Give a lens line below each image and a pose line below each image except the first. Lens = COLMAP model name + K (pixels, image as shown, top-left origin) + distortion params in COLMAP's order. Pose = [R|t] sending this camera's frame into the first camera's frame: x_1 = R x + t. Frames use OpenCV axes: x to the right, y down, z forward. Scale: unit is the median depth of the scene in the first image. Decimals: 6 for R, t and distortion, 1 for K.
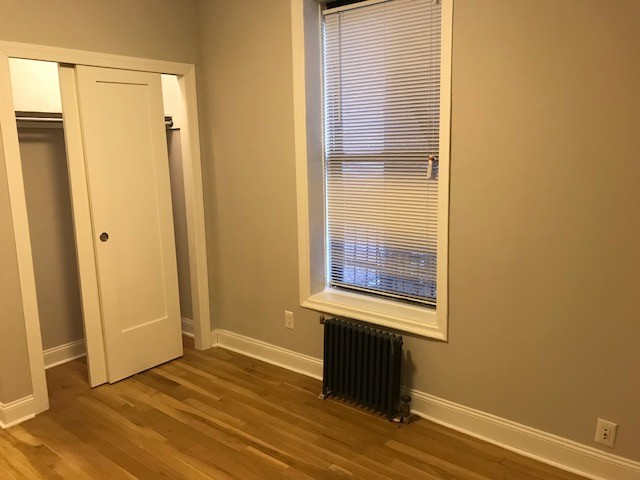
lens RADIAL K [[527.8, 0, 315.7], [0, 527.8, 232.7], [0, 0, 1]] dist [0.034895, -0.041984]
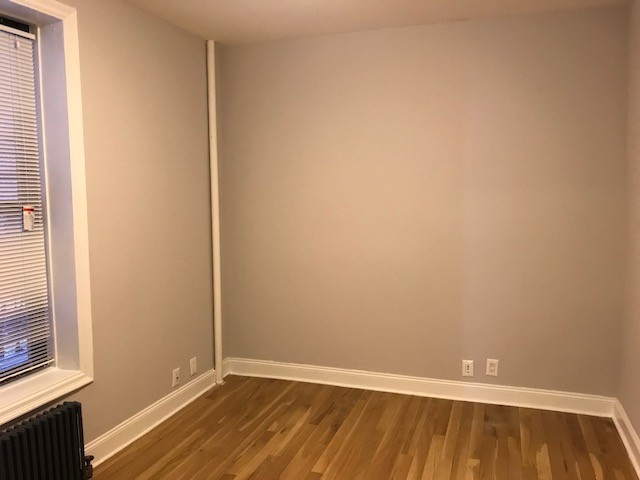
lens RADIAL K [[527.8, 0, 319.8], [0, 527.8, 240.0], [0, 0, 1]] dist [0.034895, -0.041984]
pose [[-0.346153, -0.083331, 0.934470, -0.845604], [0.157777, 0.976690, 0.145541, -0.143689], [-0.924816, 0.197817, -0.324937, 0.870689]]
